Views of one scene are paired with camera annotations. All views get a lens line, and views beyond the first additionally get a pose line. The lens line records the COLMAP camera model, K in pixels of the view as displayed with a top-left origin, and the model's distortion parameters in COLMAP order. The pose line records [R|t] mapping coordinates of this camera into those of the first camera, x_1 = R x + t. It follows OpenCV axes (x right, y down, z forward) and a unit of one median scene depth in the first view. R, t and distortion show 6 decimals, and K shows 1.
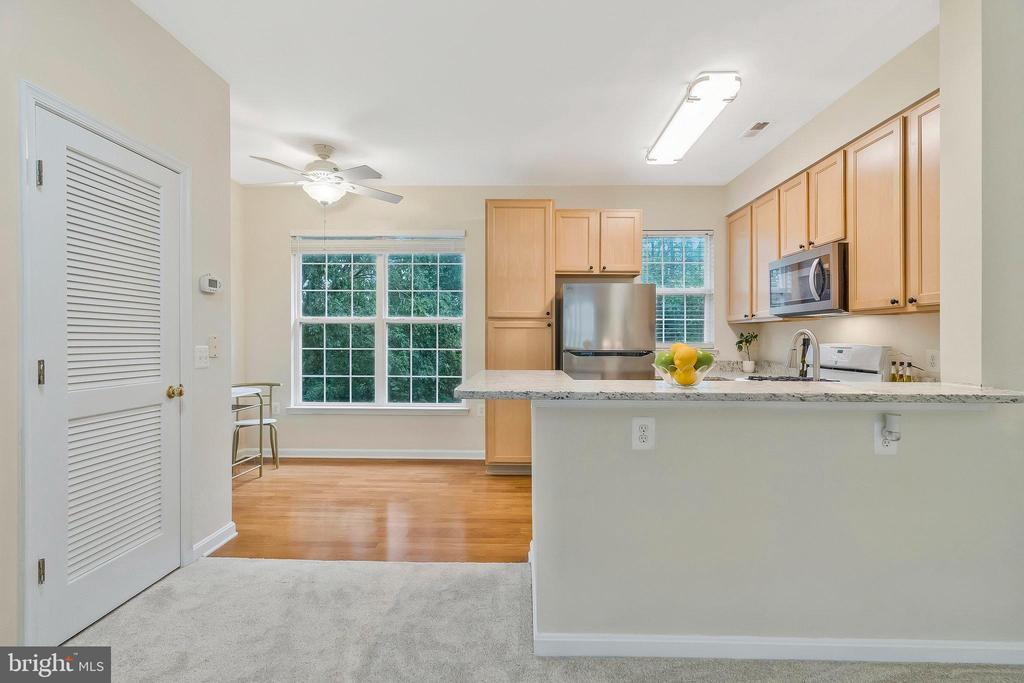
lens RADIAL K [[467.4, 0, 515.5], [0, 467.4, 337.3], [0, 0, 1]] dist [-0.003099, -0.000268]
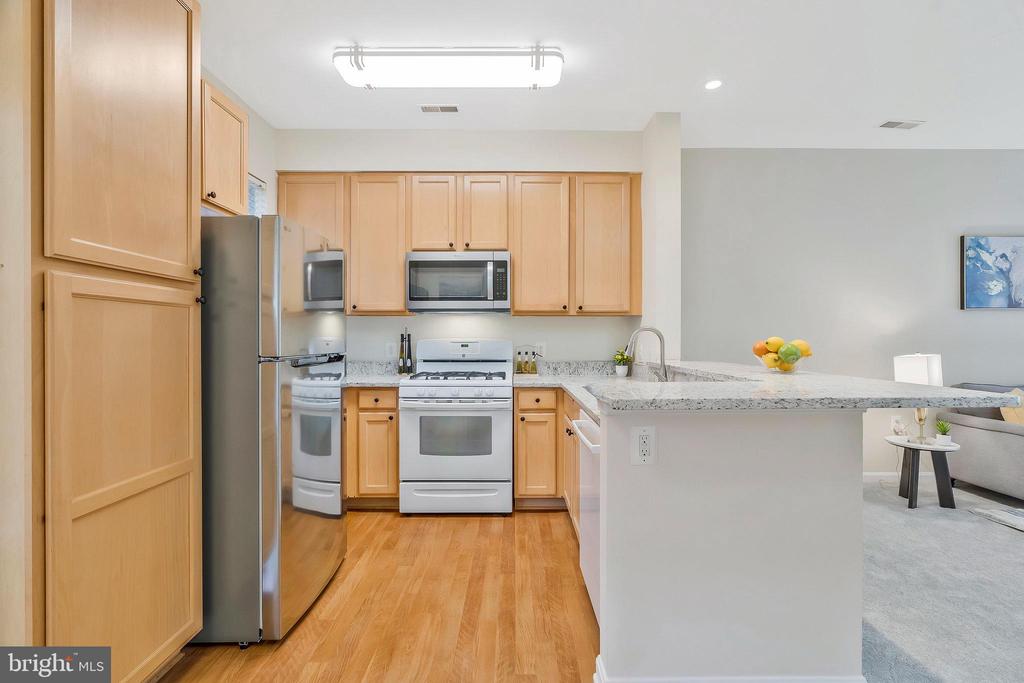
lens RADIAL K [[467.4, 0, 515.5], [0, 467.4, 337.3], [0, 0, 1]] dist [-0.003099, -0.000268]
pose [[-0.009235, -0.003624, 0.999951, -0.363766], [-0.003014, 0.999989, 0.003596, 0.004974], [-0.999953, -0.002981, -0.009246, 0.746899]]
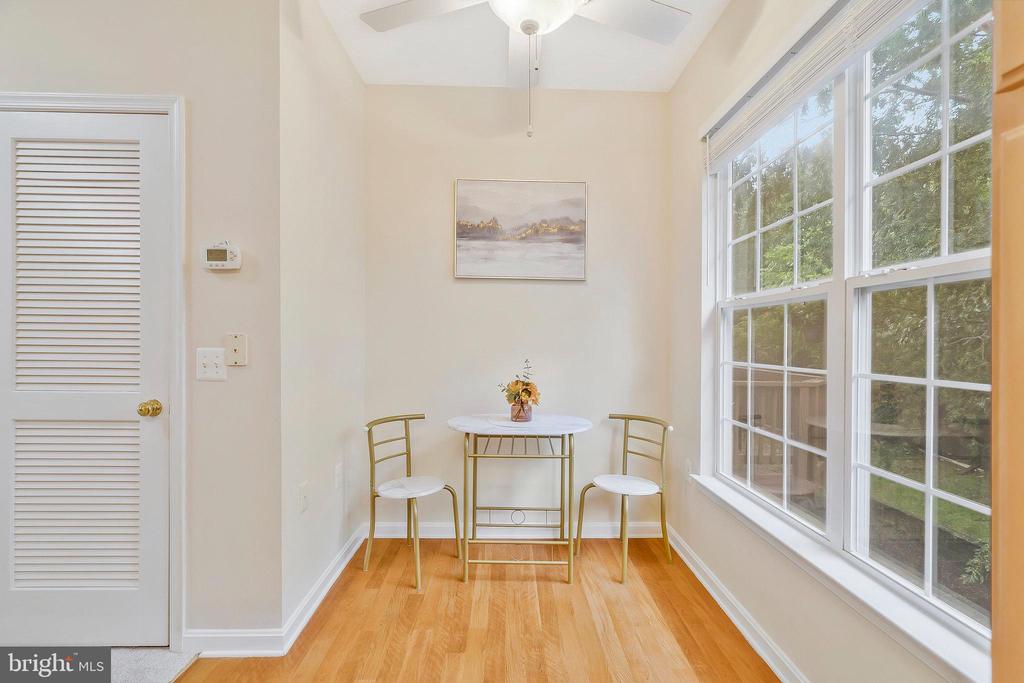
lens RADIAL K [[478.9, 0, 512.0], [0, 478.9, 341.5], [0, 0, 1]] dist [0.000288, 0.000070]
pose [[0.038407, 0.007155, -0.999237, 0.035465], [-0.004561, 0.999965, 0.006985, 0.000750], [0.999252, 0.004290, 0.038439, 0.947816]]
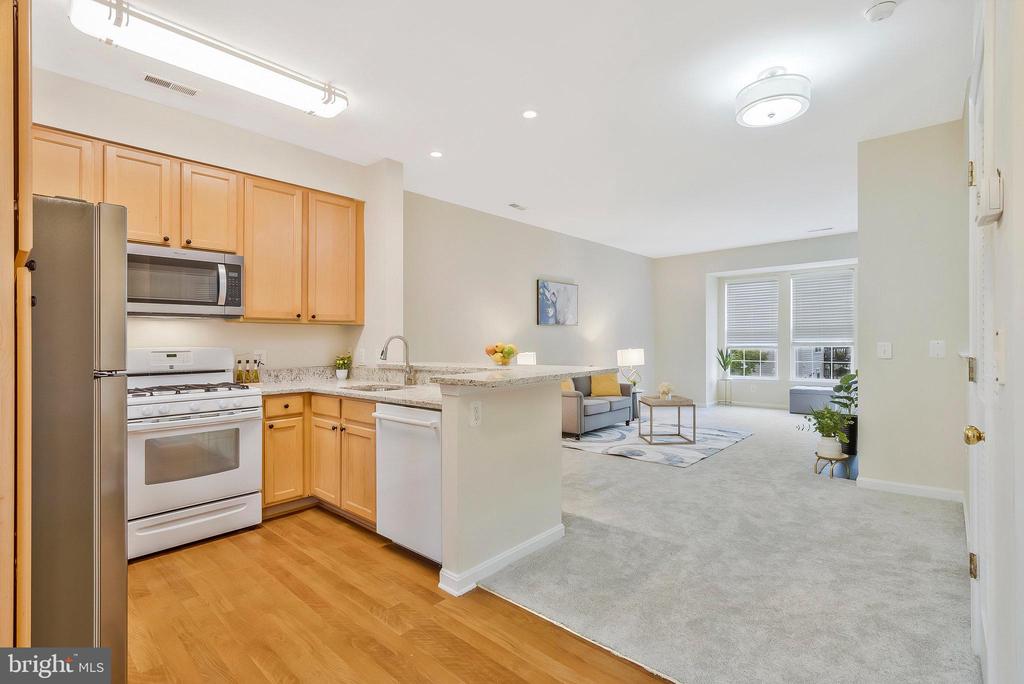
lens RADIAL K [[478.9, 0, 512.0], [0, 478.9, 342.0], [0, 0, 1]] dist [0.000288, 0.000070]
pose [[-0.745260, 0.002821, 0.666768, -0.420904], [0.005422, 0.999984, 0.001828, 0.003311], [-0.666752, 0.004978, -0.745263, 1.069846]]
